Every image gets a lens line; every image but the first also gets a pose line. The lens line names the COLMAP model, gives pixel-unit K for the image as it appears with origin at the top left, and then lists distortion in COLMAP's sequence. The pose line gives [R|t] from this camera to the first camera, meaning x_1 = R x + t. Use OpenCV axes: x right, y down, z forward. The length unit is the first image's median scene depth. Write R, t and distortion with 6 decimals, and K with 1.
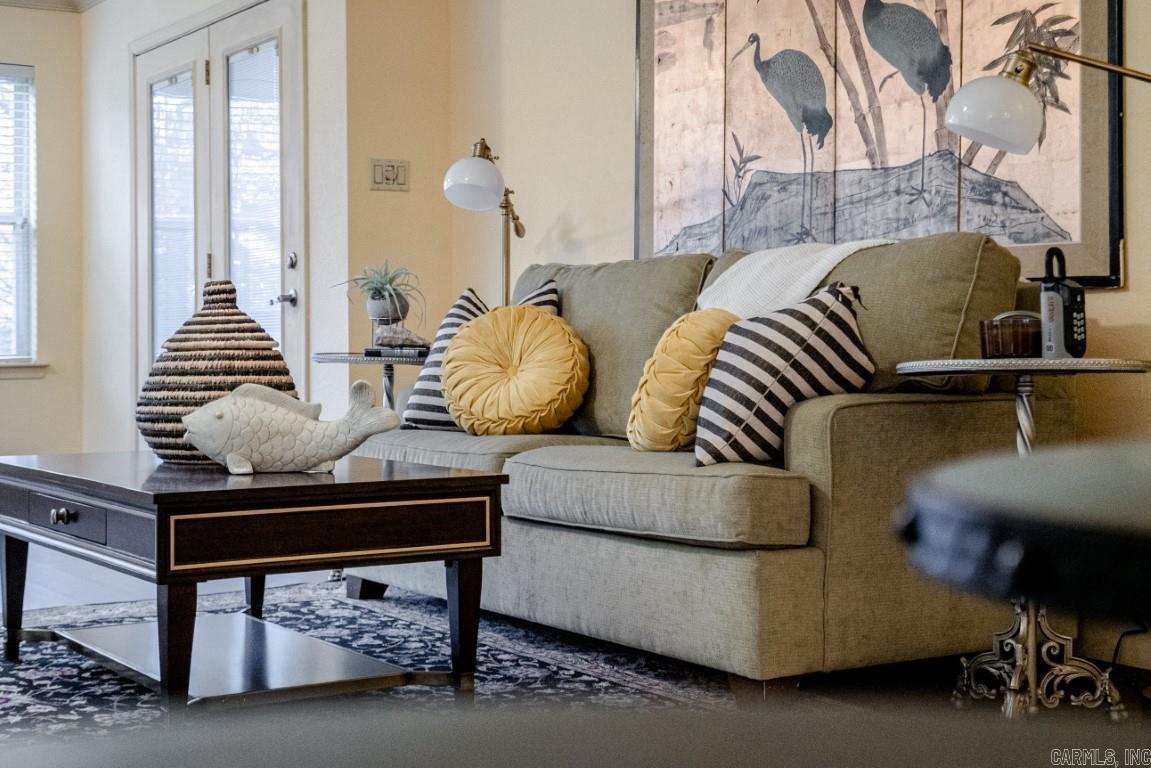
lens RADIAL K [[1720.6, 0, 557.9], [0, 1720.6, 308.3], [0, 0, 1]] dist [0.075229, 0.011305]
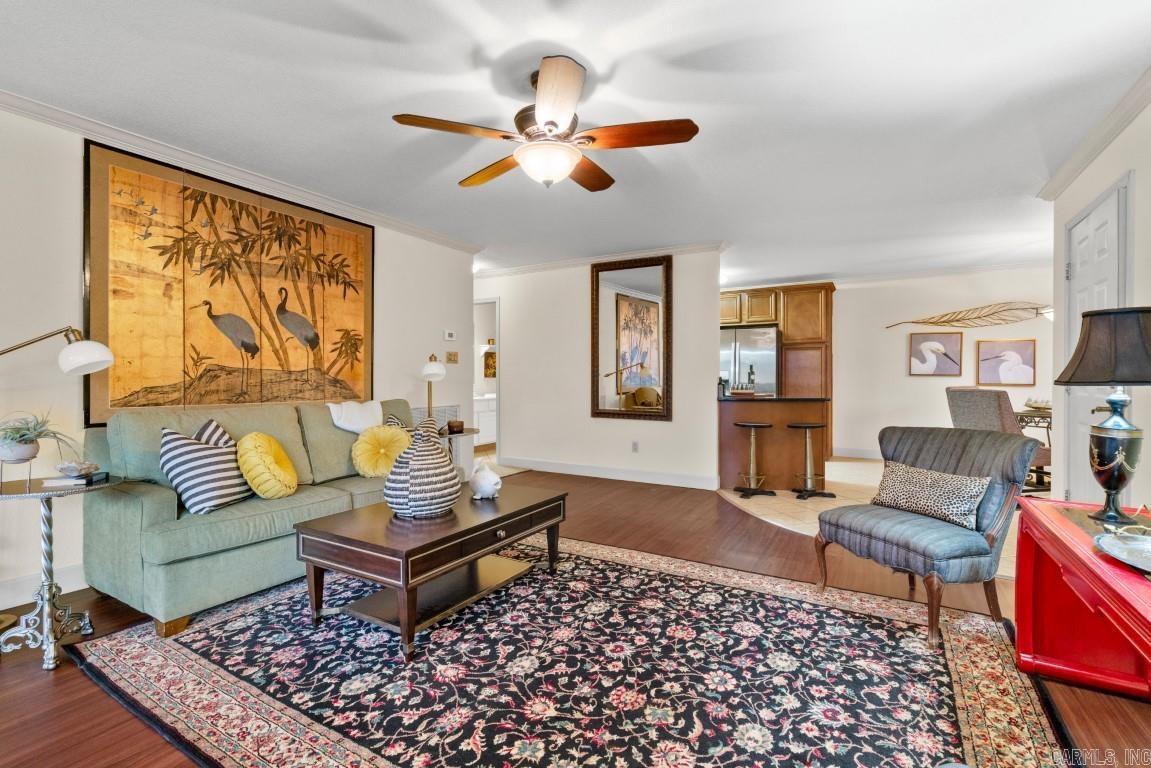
lens RADIAL K [[523.5, 0, 575.2], [0, 523.5, 380.1], [0, 0, 1]] dist [-0.004237, 0.000447]
pose [[-0.451374, 0.003783, 0.892327, -0.757578], [-0.011859, 0.999877, -0.010238, -0.063316], [-0.892256, -0.015203, -0.451274, 0.970382]]
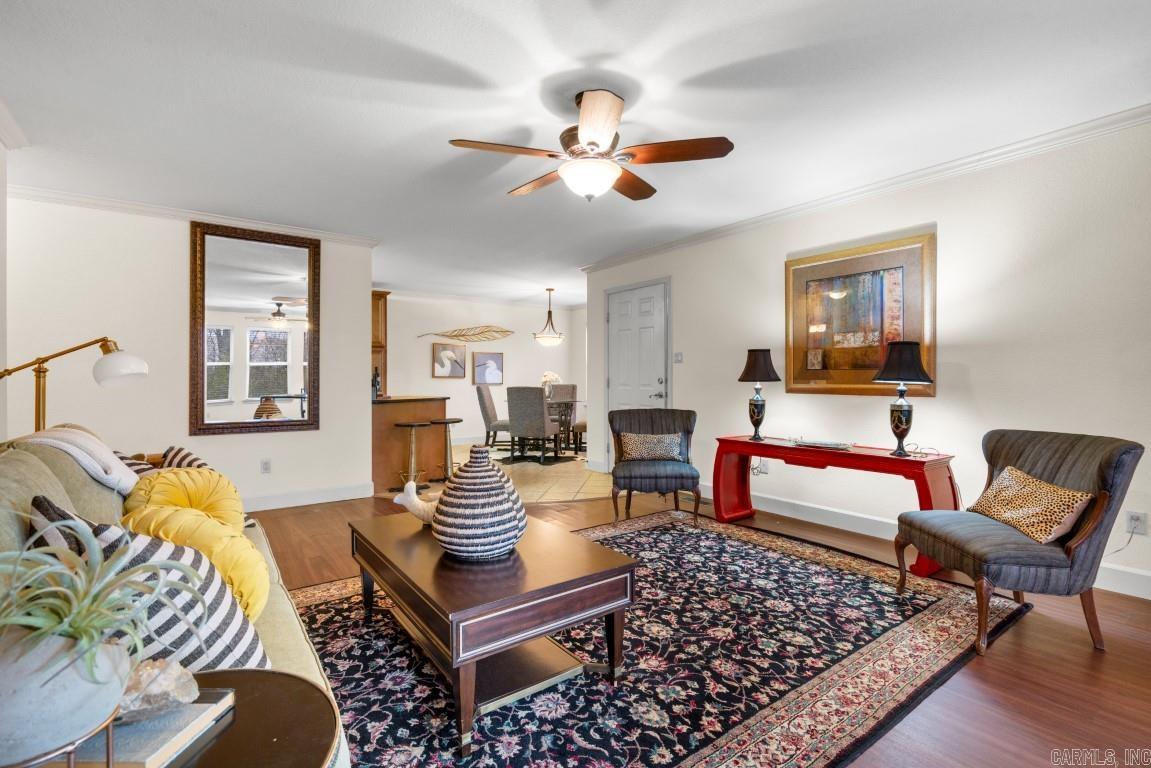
lens RADIAL K [[523.5, 0, 575.2], [0, 523.5, 380.1], [0, 0, 1]] dist [-0.004237, 0.000447]
pose [[-0.997974, 0.010728, -0.062705, -0.223536], [0.011610, 0.999838, -0.013730, -0.062782], [0.062548, -0.014430, -0.997938, 1.317543]]
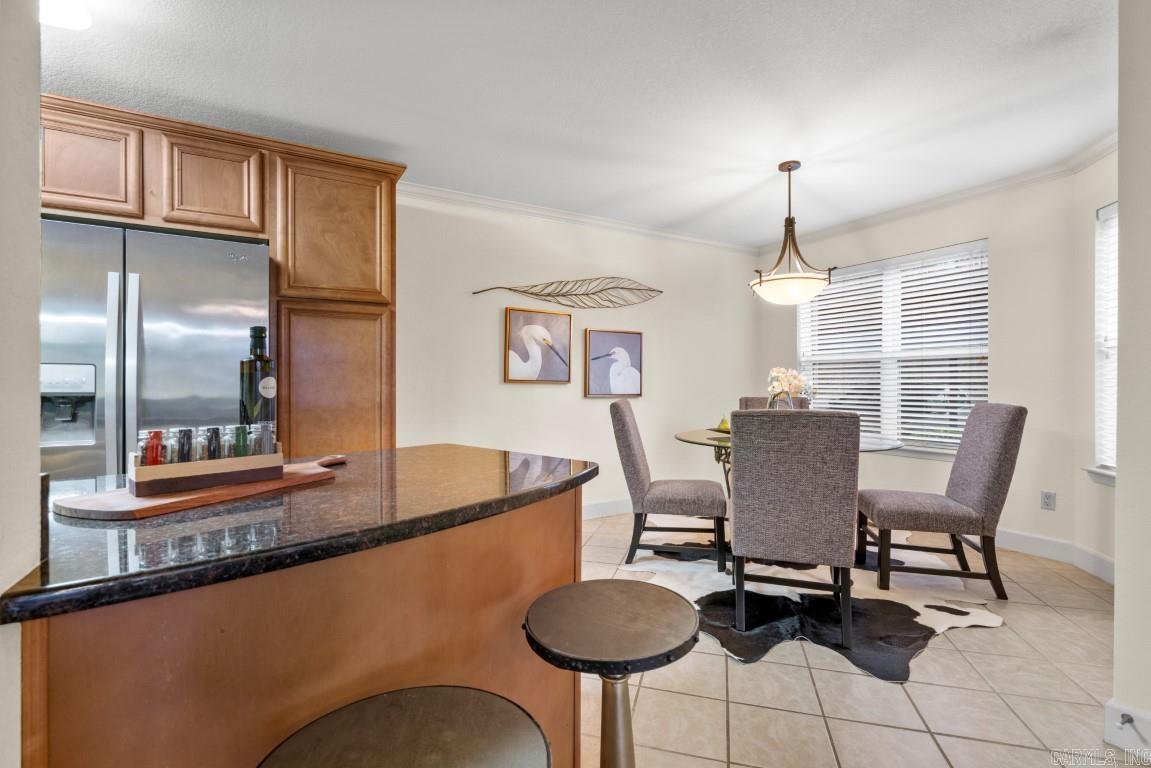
lens RADIAL K [[525.8, 0, 568.4], [0, 525.8, 375.3], [0, 0, 1]] dist [-0.002083, 0.000845]
pose [[-0.998213, 0.009634, 0.058970, 0.012685], [0.007640, 0.999394, -0.033949, -0.085113], [-0.059261, -0.033438, -0.997682, 0.268682]]
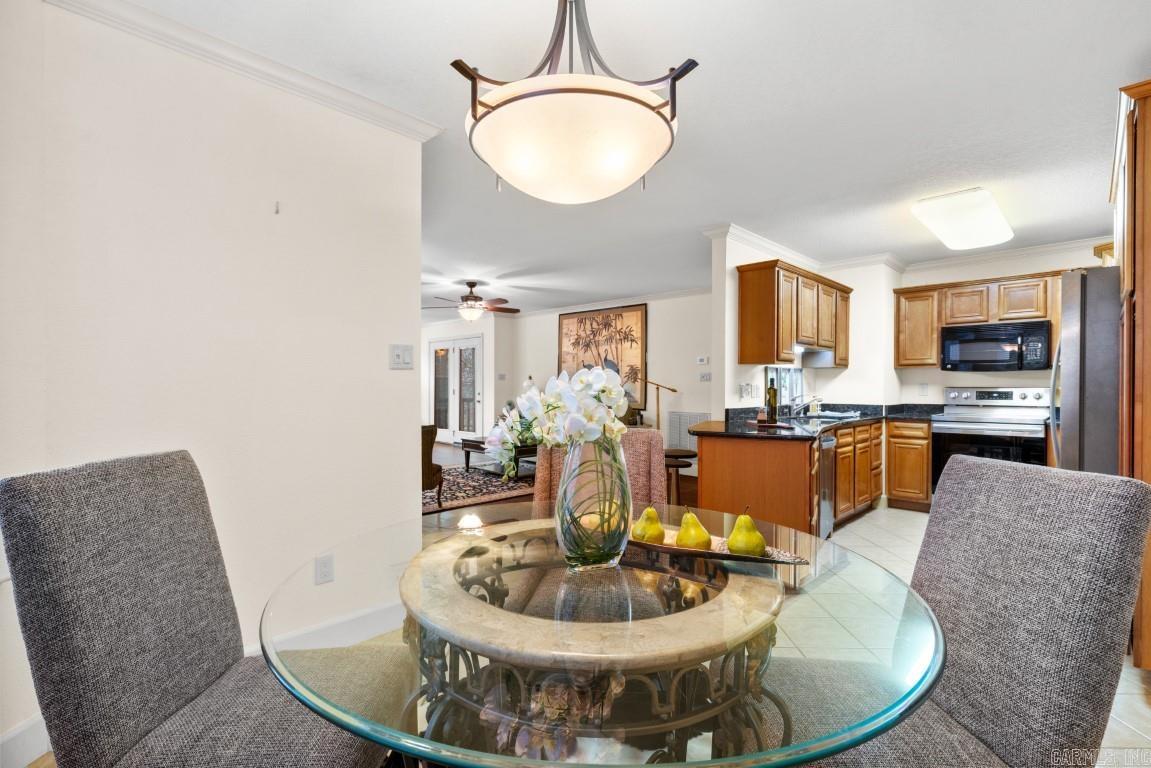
lens RADIAL K [[522.9, 0, 569.9], [0, 522.9, 390.9], [0, 0, 1]] dist [0.003392, 0.000549]
pose [[0.978858, 0.010780, 0.204257, -0.301982], [-0.016738, 0.999483, 0.027466, -0.116018], [-0.203855, -0.030305, 0.978532, -0.726611]]
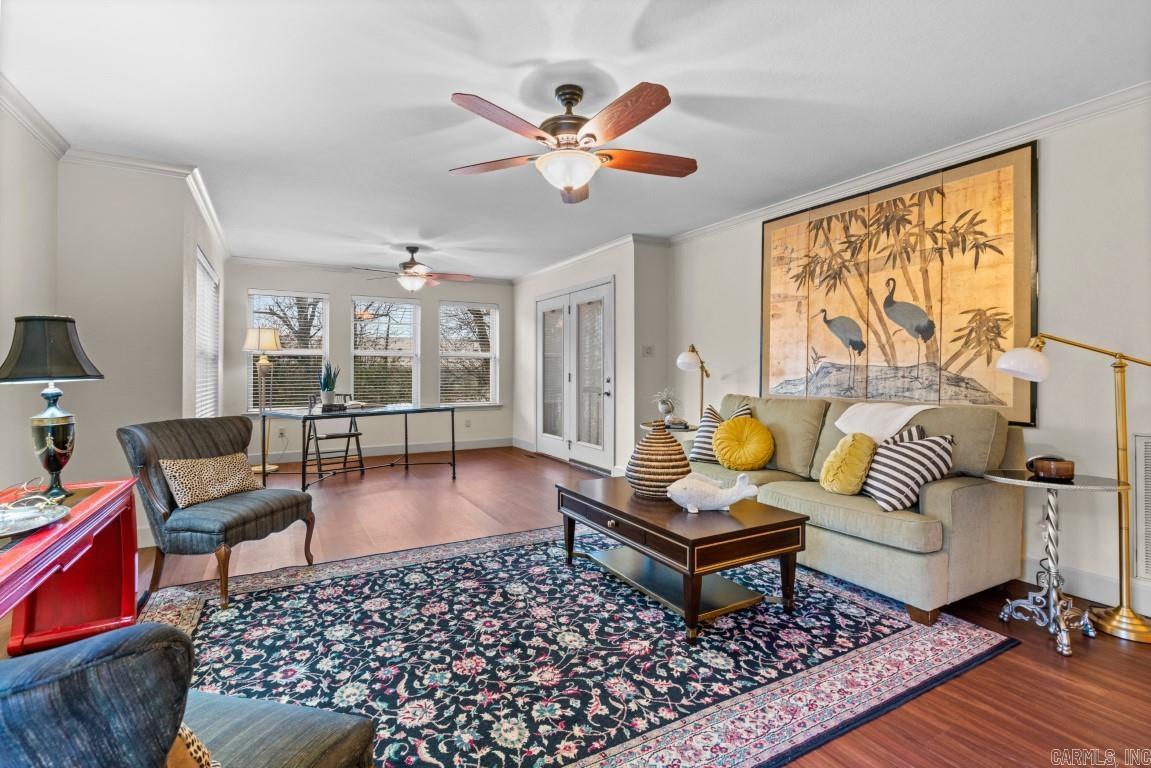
lens RADIAL K [[526.6, 0, 572.4], [0, 526.6, 370.0], [0, 0, 1]] dist [-0.002132, 0.000702]
pose [[0.998054, 0.009237, -0.061675, -0.235354], [-0.008148, 0.999807, 0.017897, -0.086446], [0.061828, -0.017360, 0.997936, 0.203364]]
